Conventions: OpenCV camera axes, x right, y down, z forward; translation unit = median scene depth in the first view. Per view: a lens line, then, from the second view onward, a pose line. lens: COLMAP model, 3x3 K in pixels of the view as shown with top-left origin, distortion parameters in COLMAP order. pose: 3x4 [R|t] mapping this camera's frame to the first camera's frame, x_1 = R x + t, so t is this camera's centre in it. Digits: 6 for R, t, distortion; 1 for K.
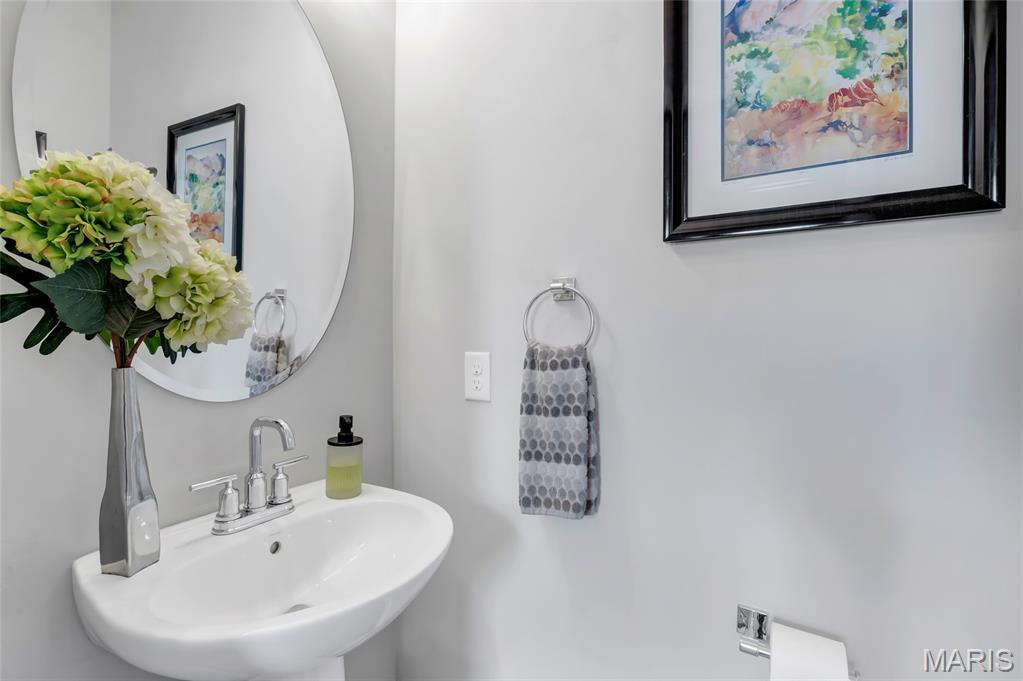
lens RADIAL K [[472.5, 0, 511.5], [0, 472.5, 340.5], [0, 0, 1]] dist [-0.001605, -0.000217]
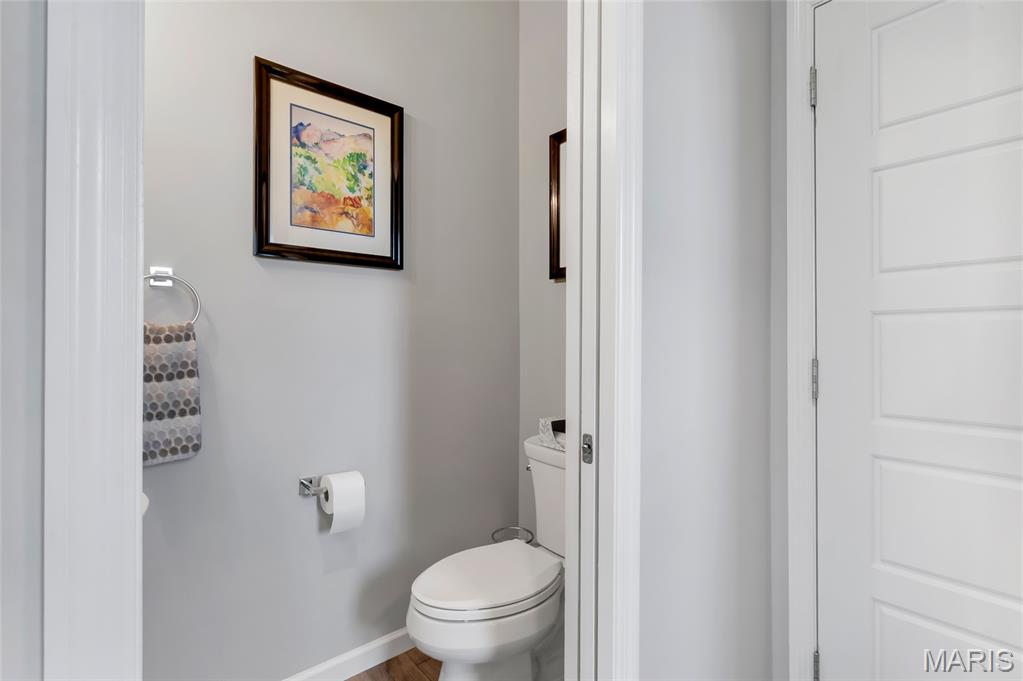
lens RADIAL K [[472.5, 0, 511.5], [0, 472.5, 340.5], [0, 0, 1]] dist [-0.001605, -0.000217]
pose [[0.325473, -0.008435, 0.945514, -0.903269], [0.005603, 0.999960, 0.006992, 0.061505], [-0.945535, 0.003022, 0.325507, -0.279504]]
